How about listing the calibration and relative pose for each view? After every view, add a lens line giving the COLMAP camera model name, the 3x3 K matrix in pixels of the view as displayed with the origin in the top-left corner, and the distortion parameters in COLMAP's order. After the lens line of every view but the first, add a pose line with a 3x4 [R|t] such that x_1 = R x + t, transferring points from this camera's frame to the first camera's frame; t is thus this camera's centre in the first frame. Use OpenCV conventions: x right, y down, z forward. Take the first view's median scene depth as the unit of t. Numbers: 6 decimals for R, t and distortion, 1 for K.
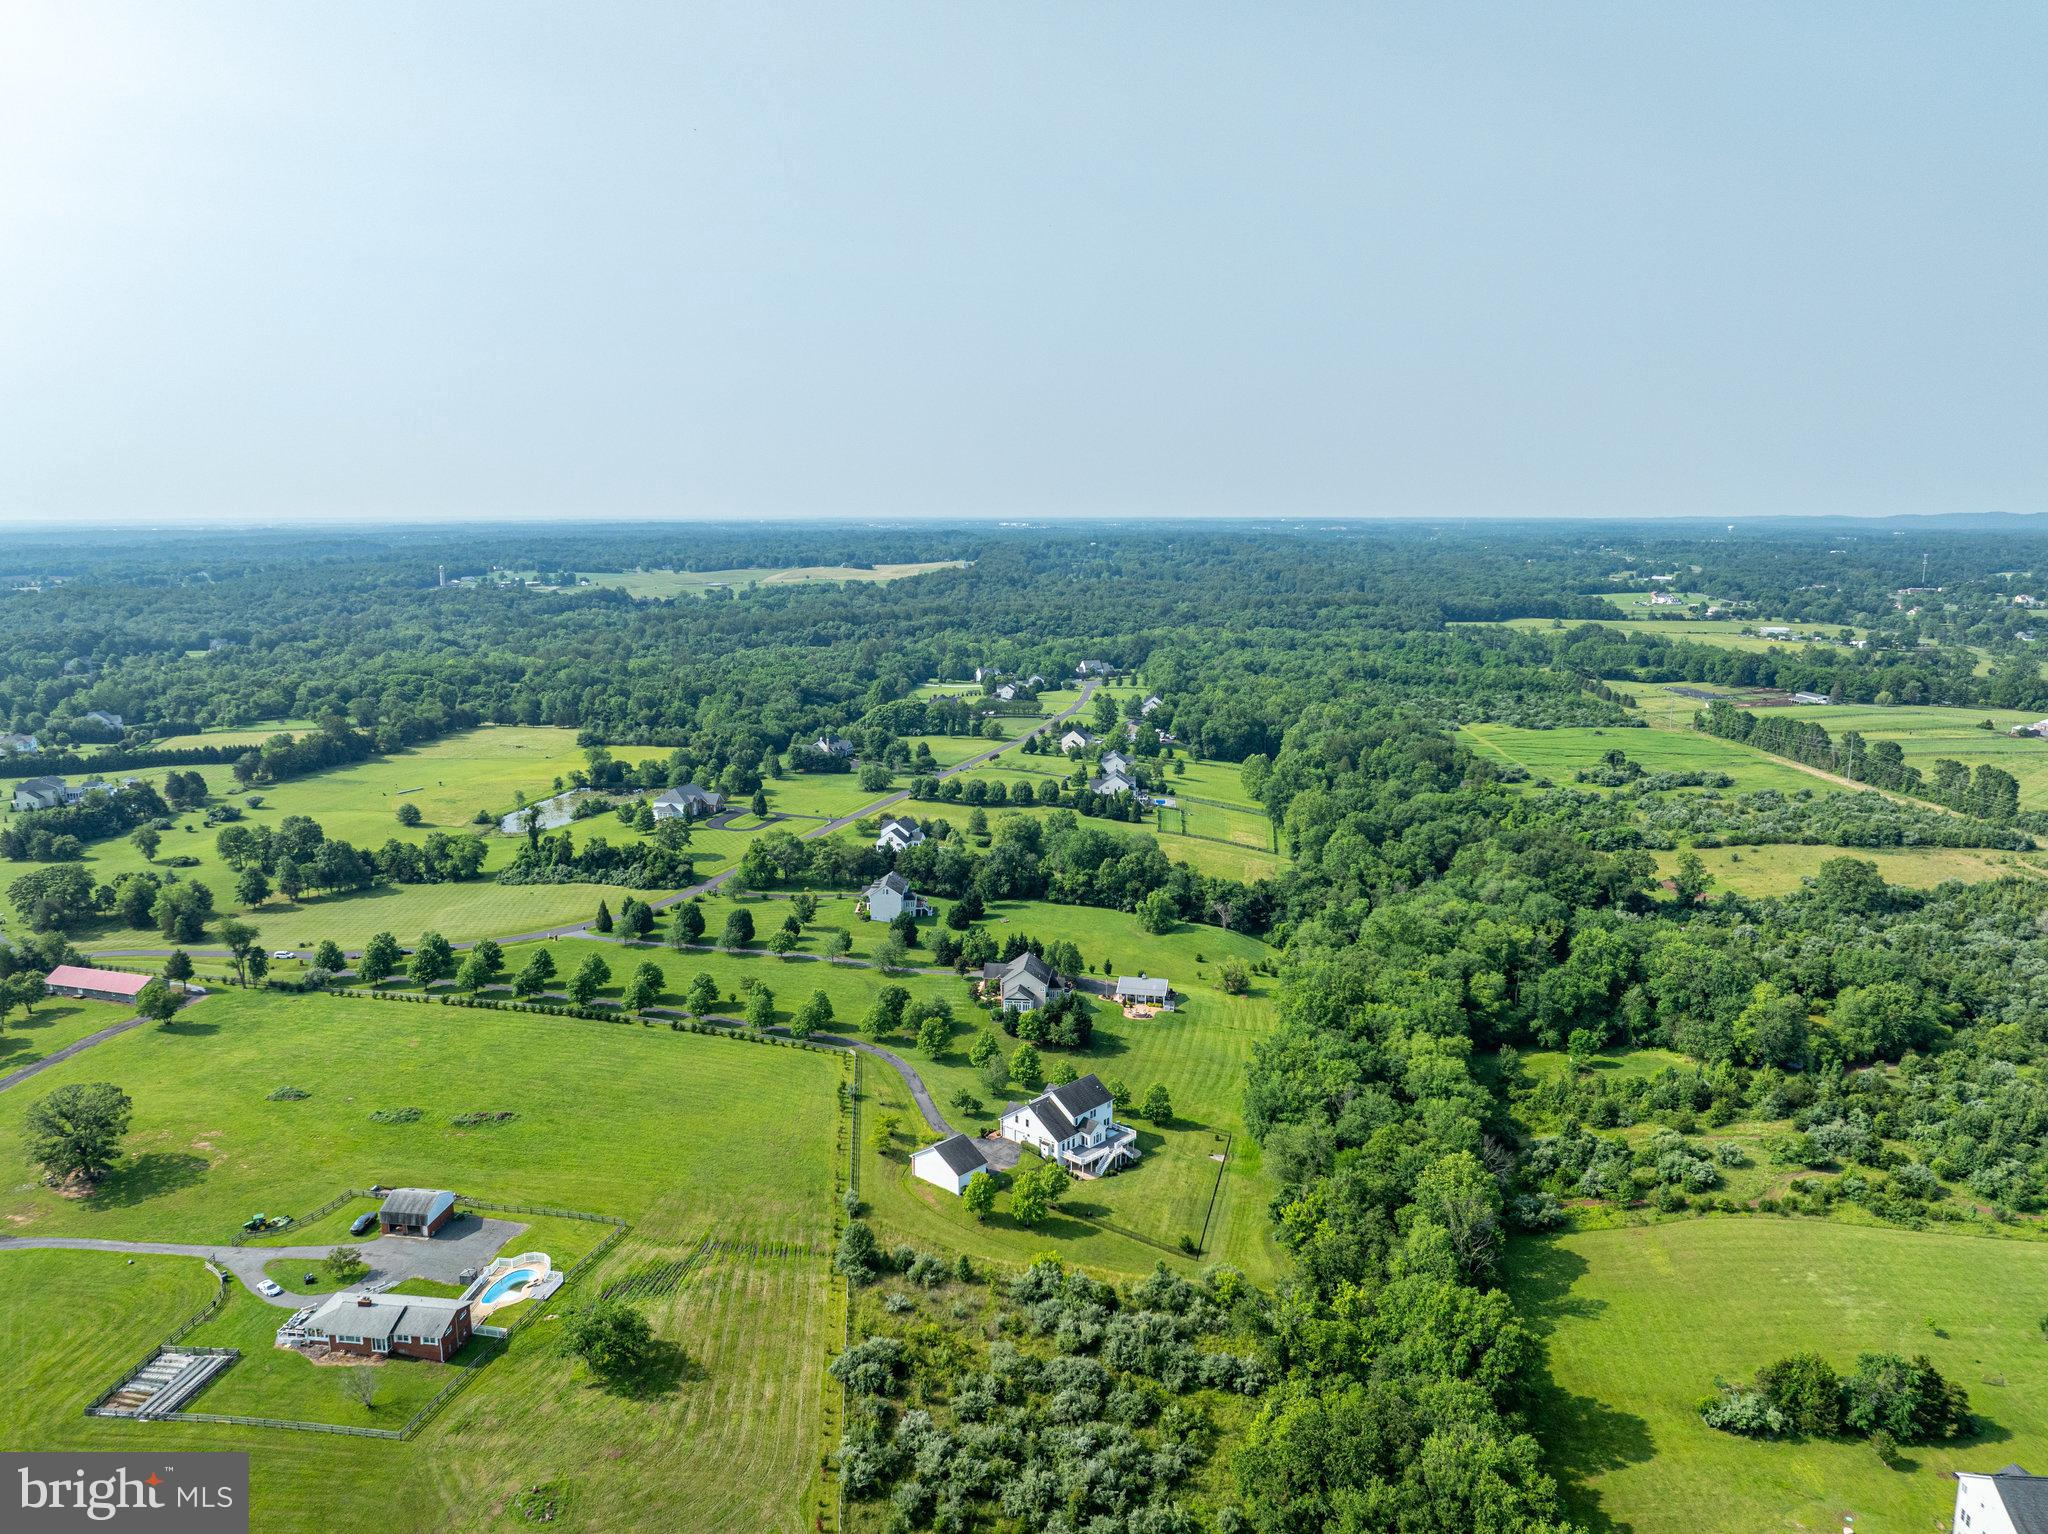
lens RADIAL K [[1437.2, 0, 1023.8], [0, 1437.2, 765.5], [0, 0, 1]] dist [-0.039159, -0.003389]
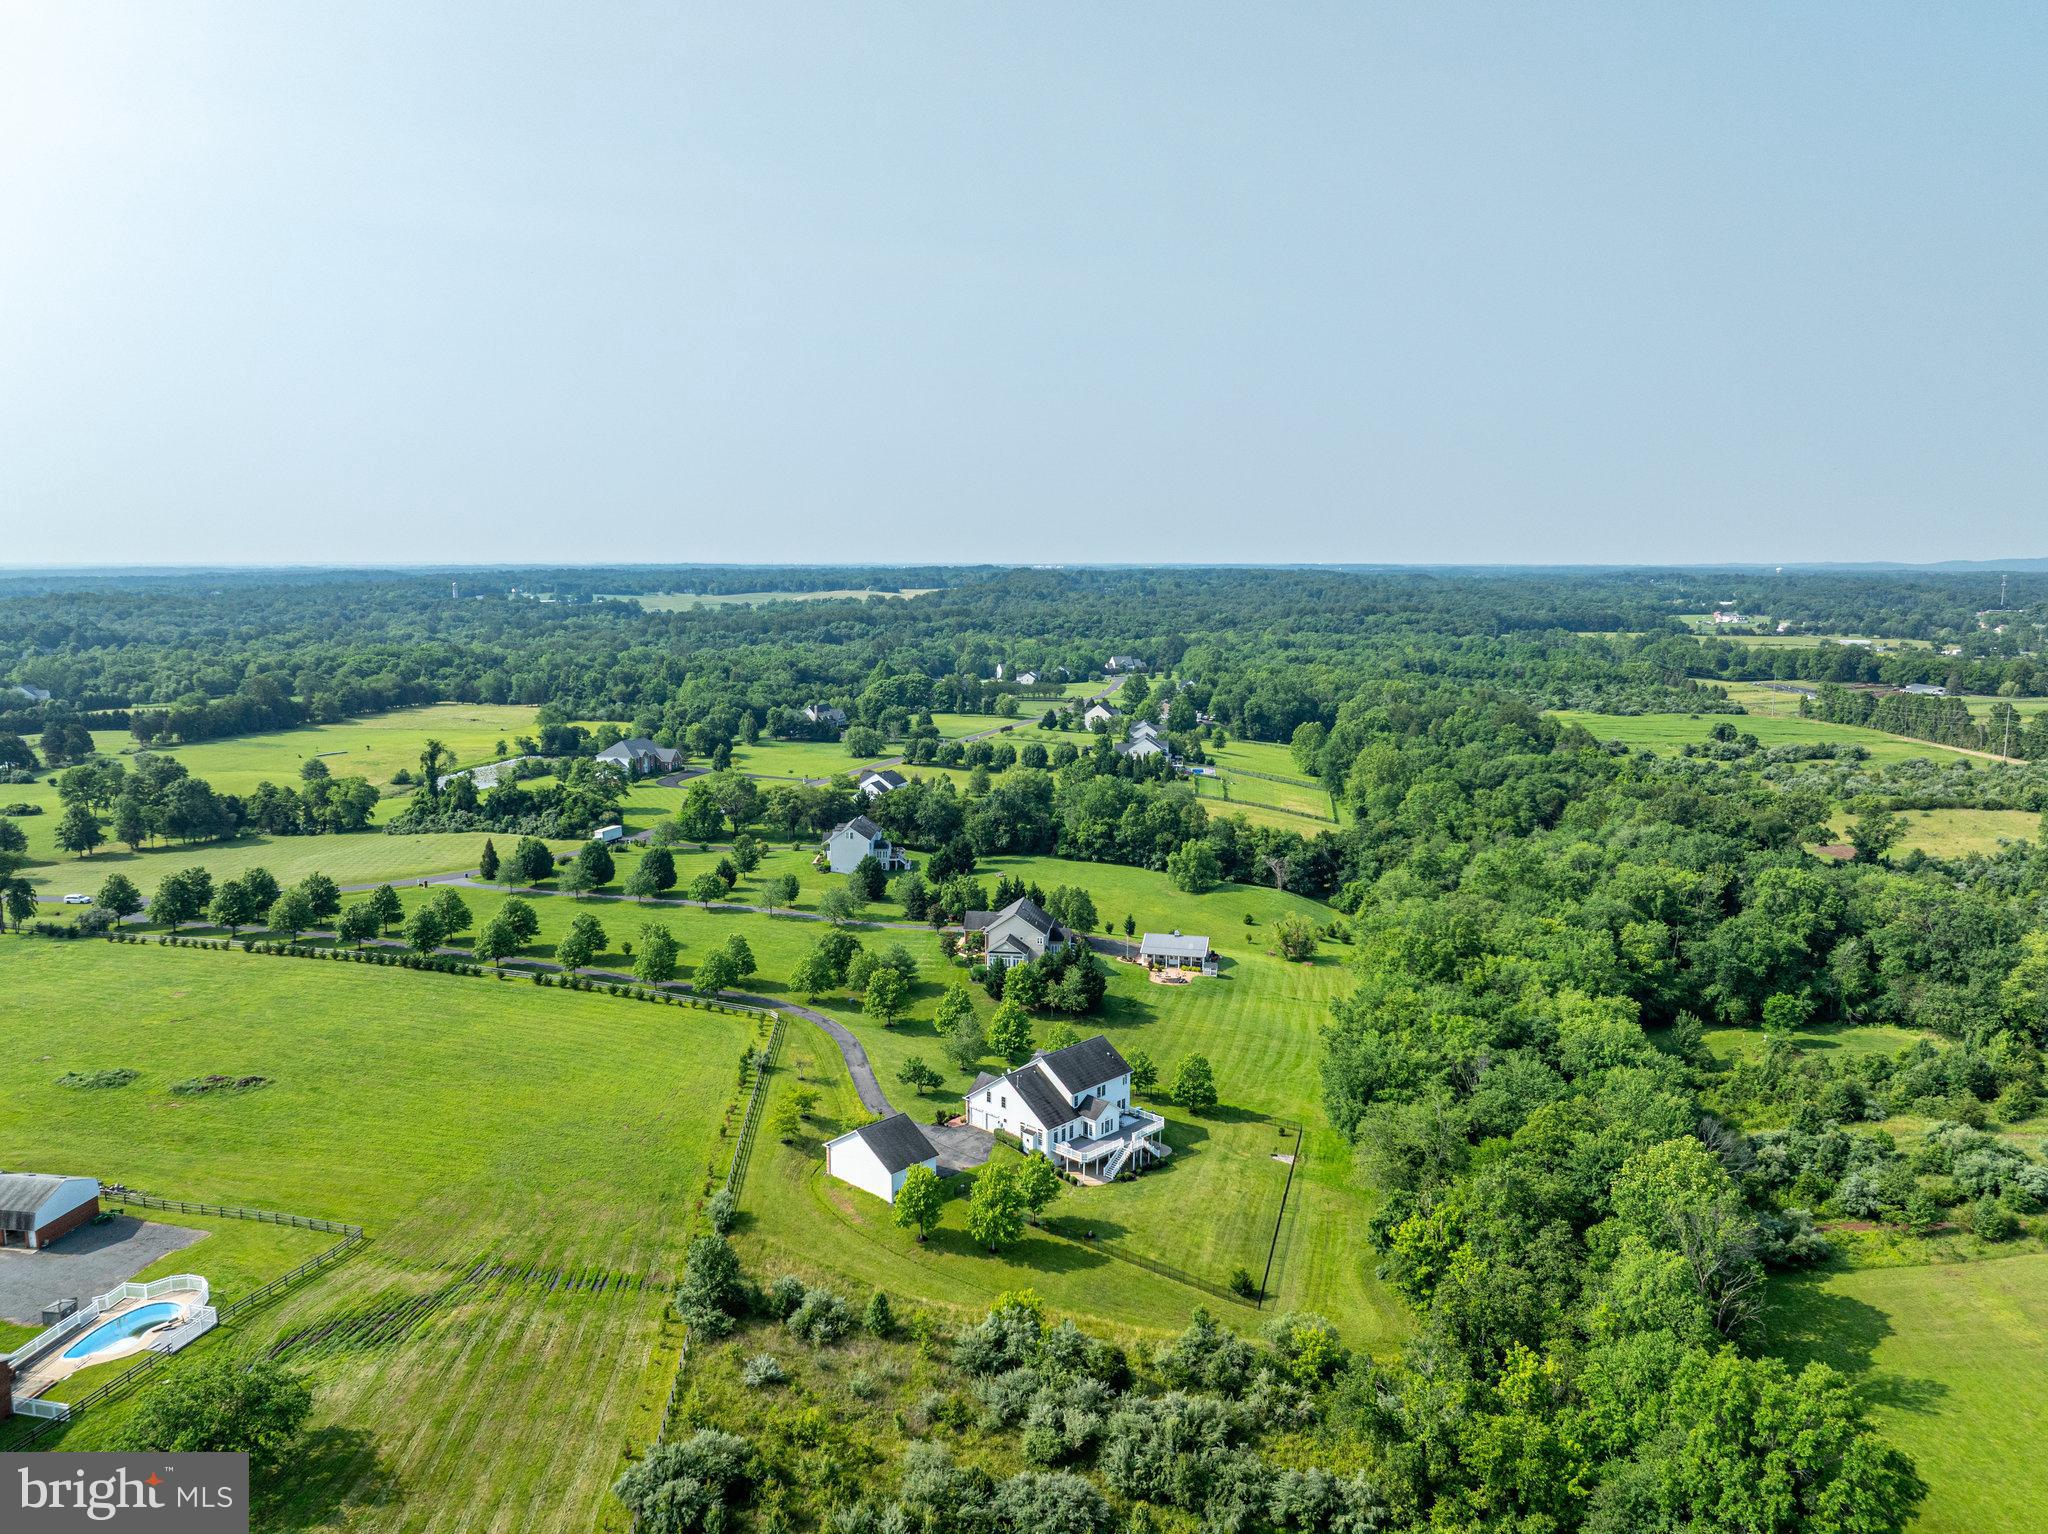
lens RADIAL K [[1441.9, 0, 1024.3], [0, 1441.9, 774.2], [0, 0, 1]] dist [-0.053486, 0.021081]
pose [[0.999704, 0.006300, -0.023490, 0.023516], [-0.006944, 0.999599, -0.027439, 0.097201], [0.023308, 0.027594, 0.999347, 0.272297]]
